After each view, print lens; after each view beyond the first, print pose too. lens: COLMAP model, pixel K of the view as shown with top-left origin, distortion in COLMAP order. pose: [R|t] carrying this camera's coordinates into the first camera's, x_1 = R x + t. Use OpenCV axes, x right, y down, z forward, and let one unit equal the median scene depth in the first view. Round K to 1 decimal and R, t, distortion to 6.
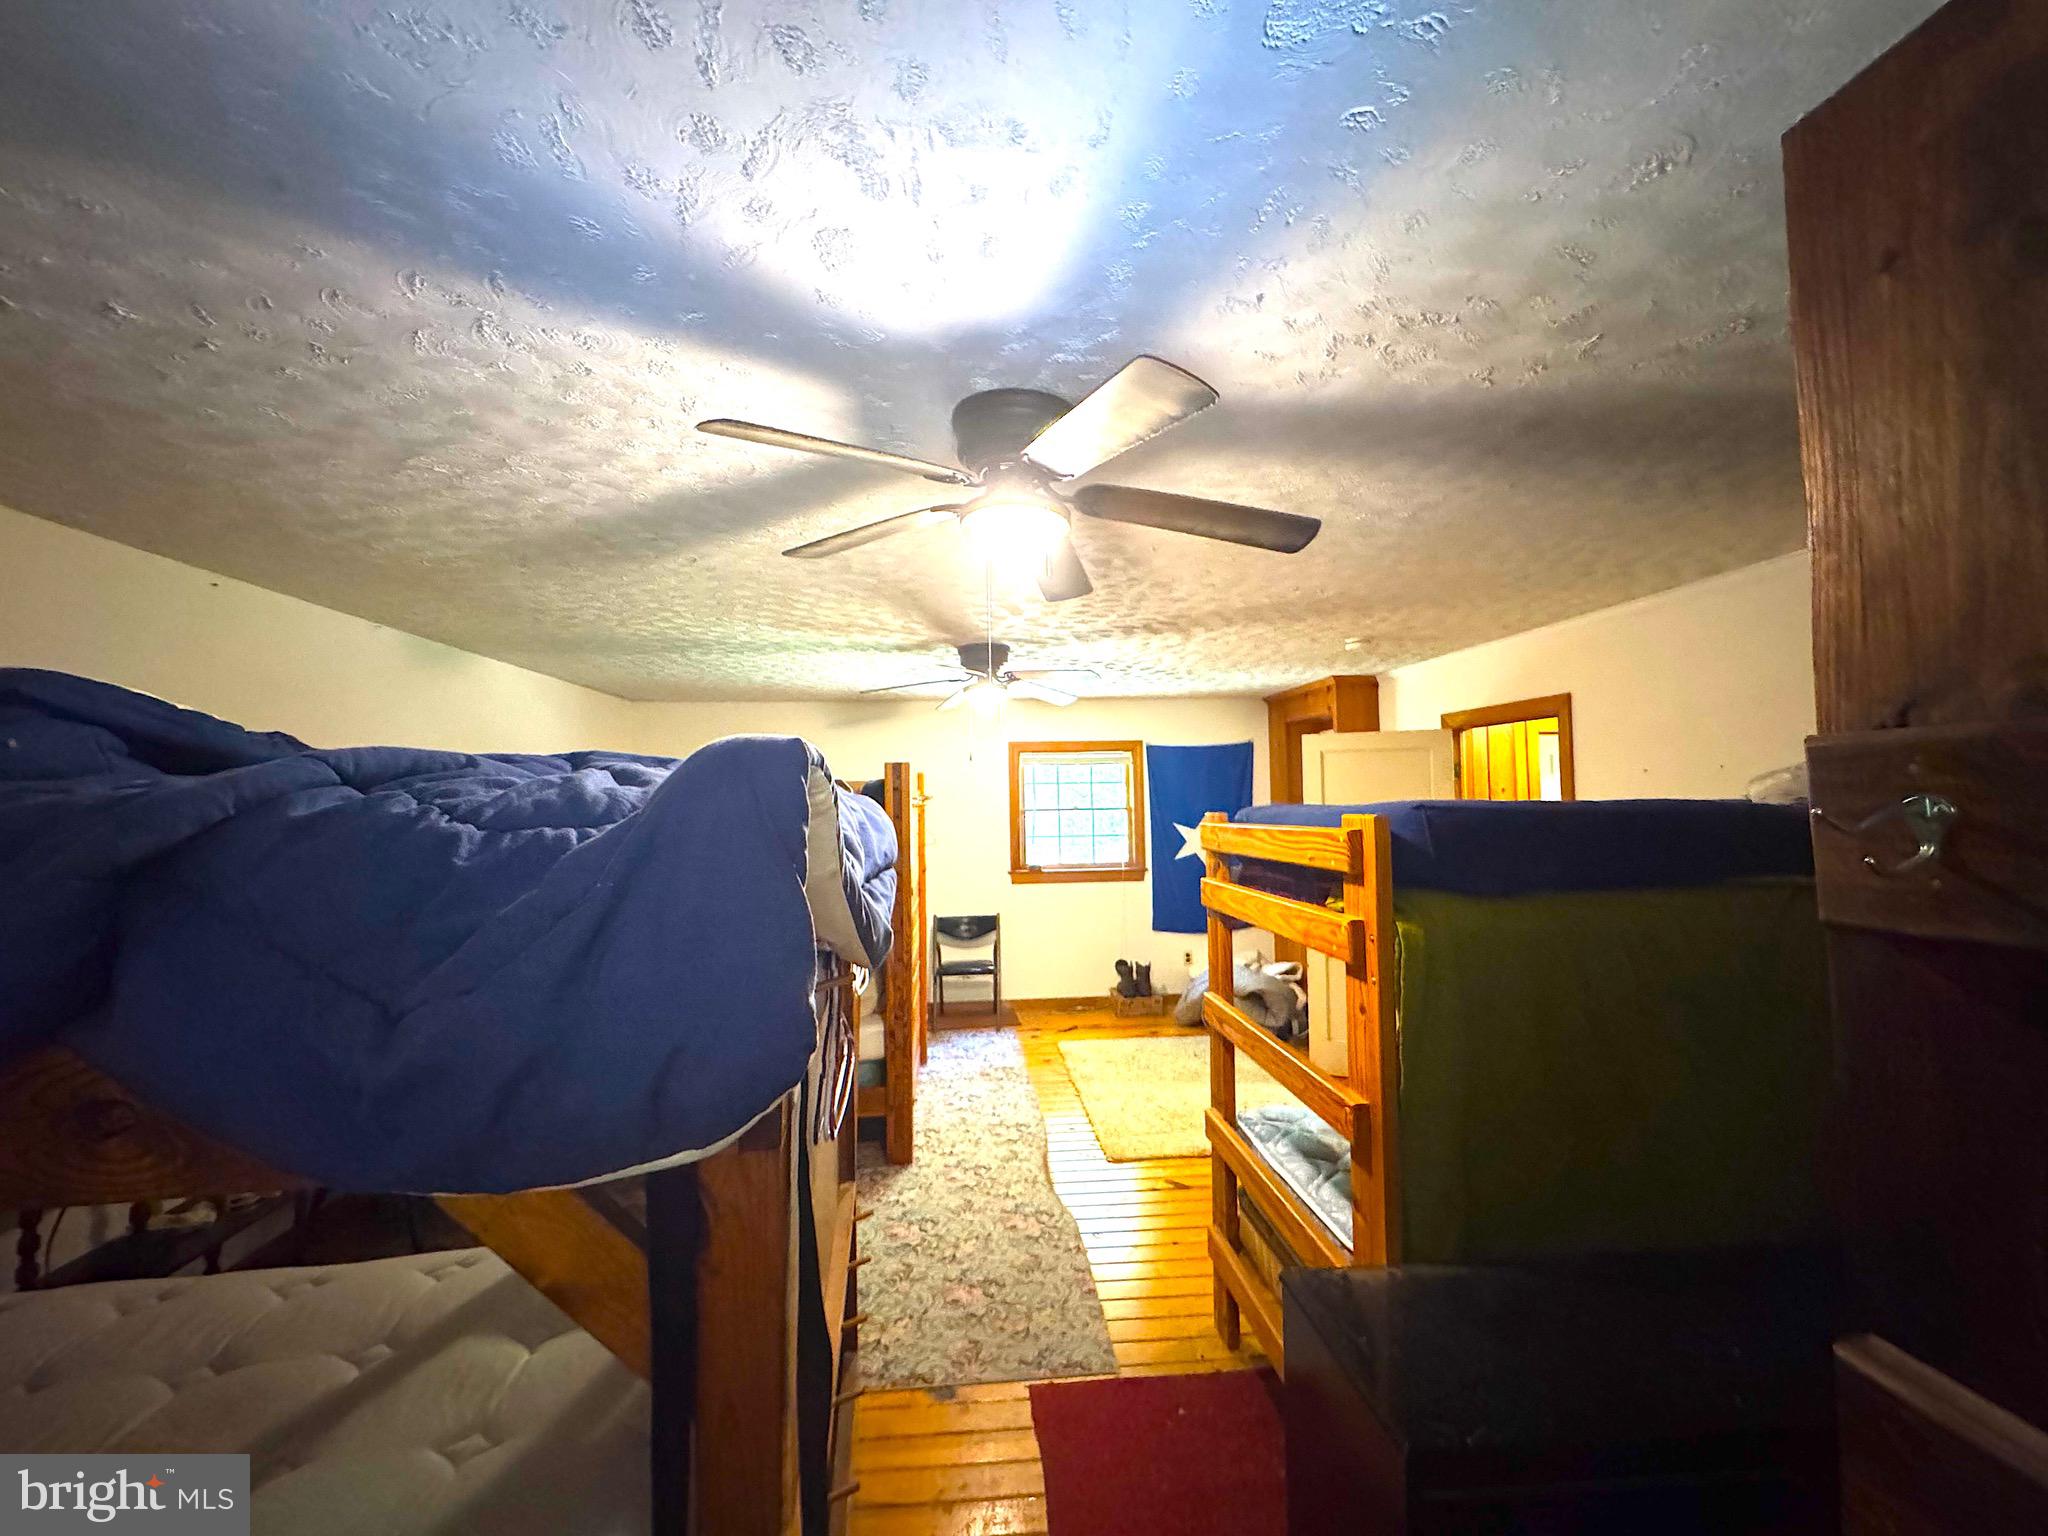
lens RADIAL K [[818.5, 0, 1021.9], [0, 818.5, 769.4], [0, 0, 1]] dist [-0.005140, 0.000353]
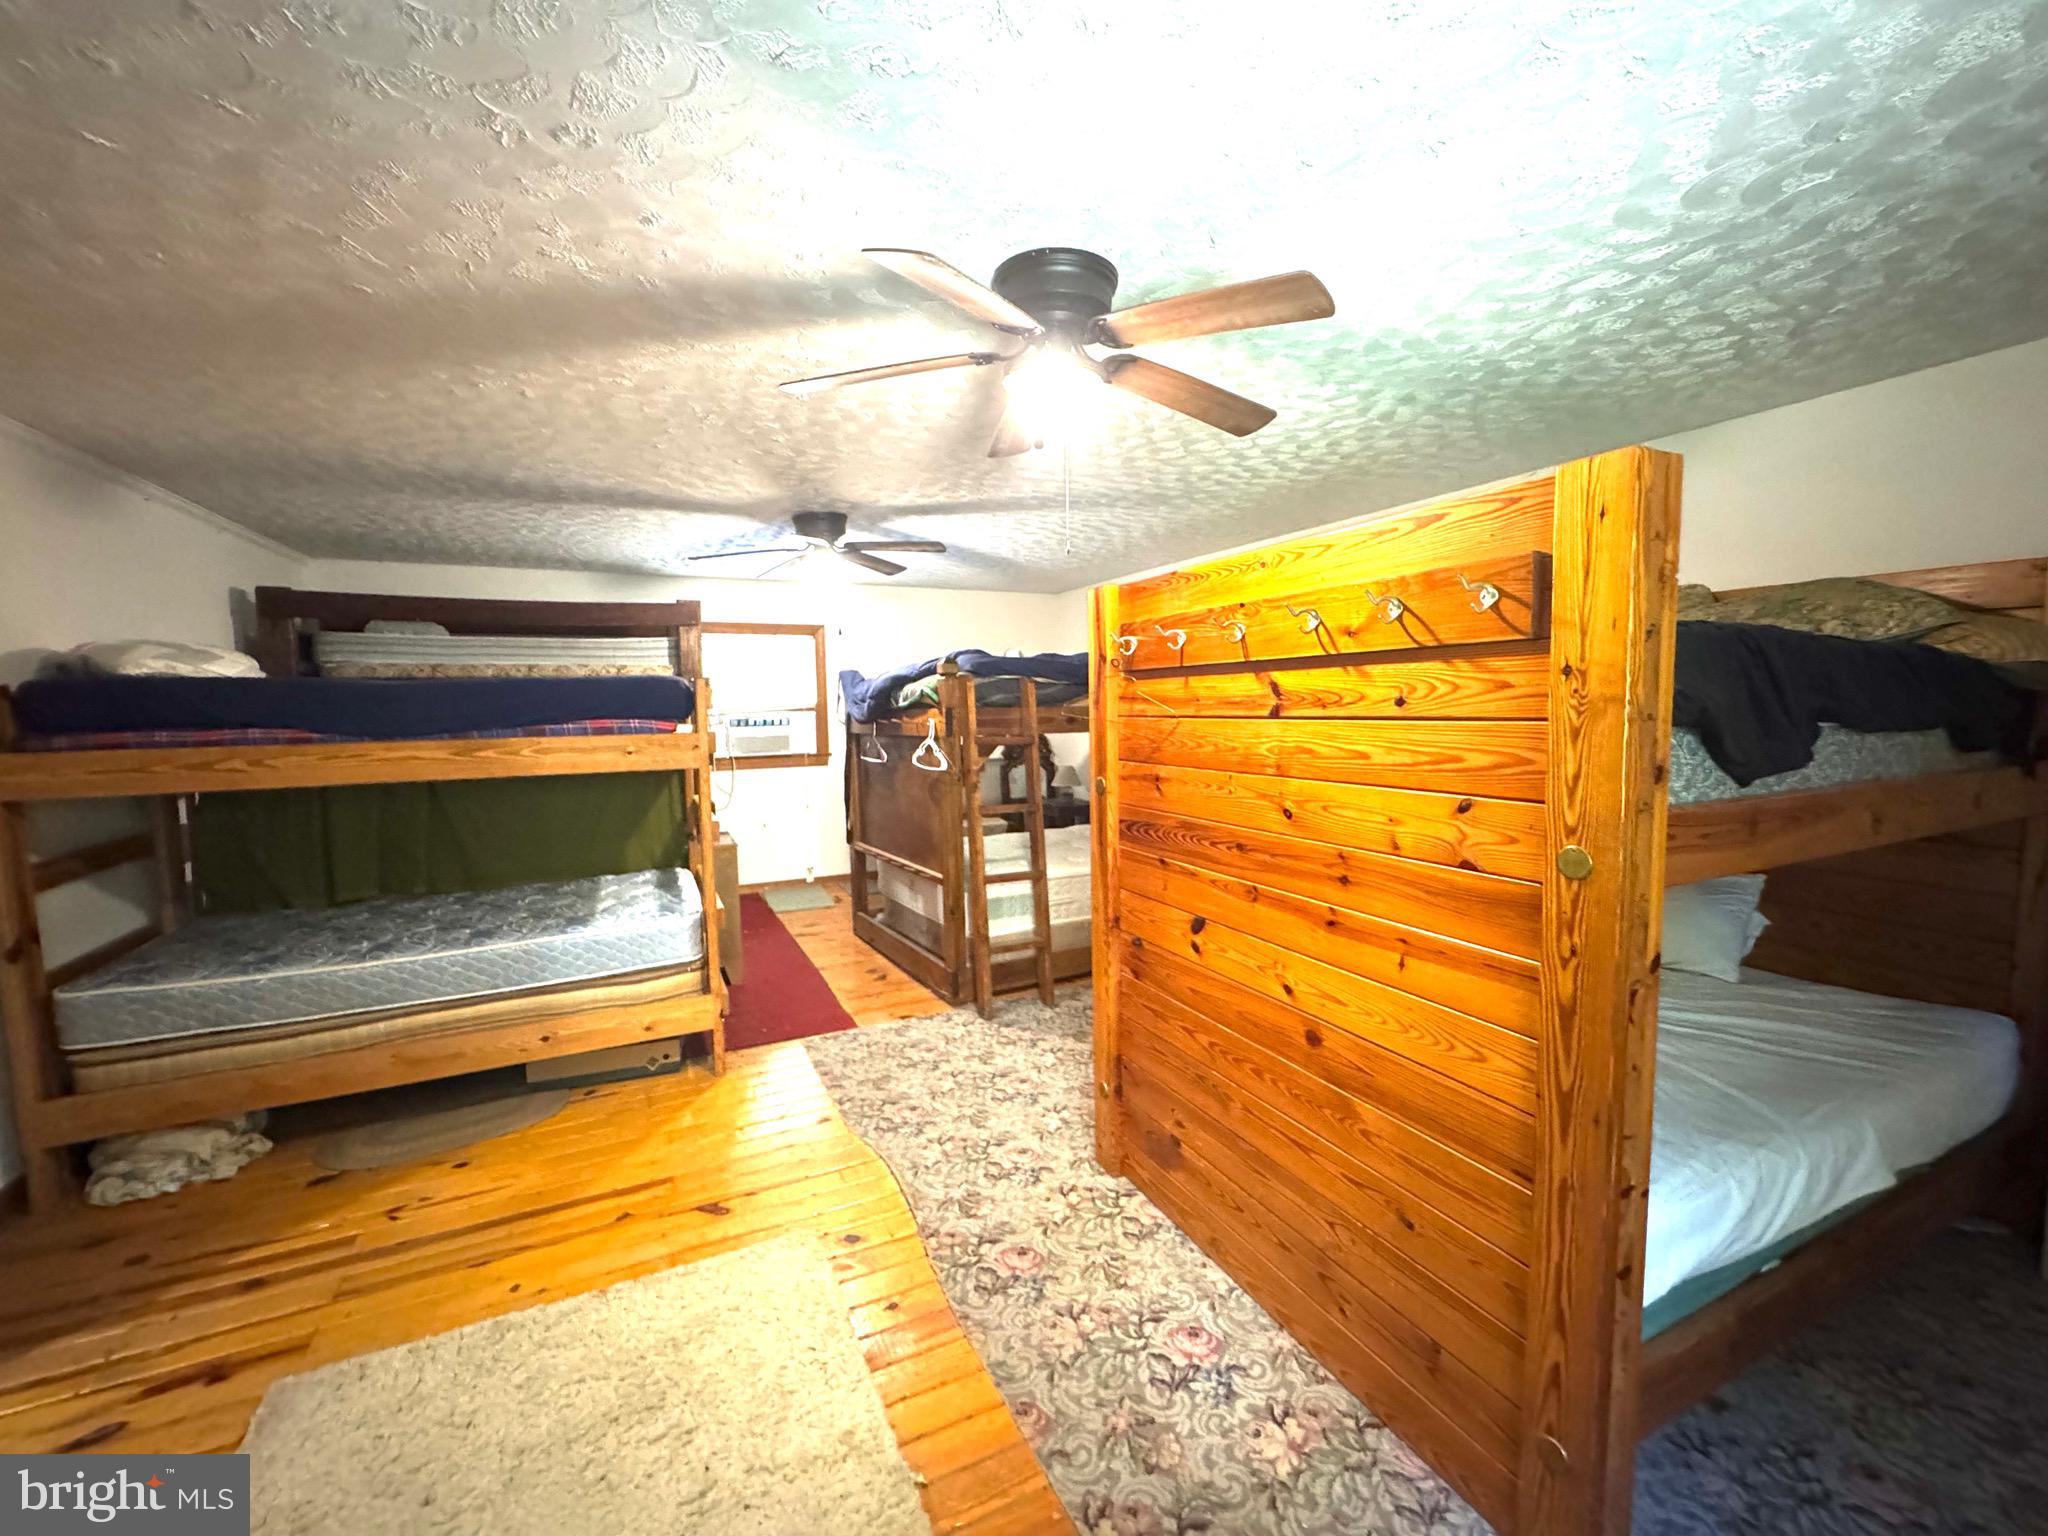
lens RADIAL K [[818.5, 0, 1022.3], [0, 818.5, 768.2], [0, 0, 1]] dist [-0.005140, 0.000353]
pose [[-0.930932, 0.054977, -0.361030, 0.188316], [0.039544, 0.997966, 0.050003, 0.117403], [0.363044, 0.032273, -0.931213, 1.867690]]
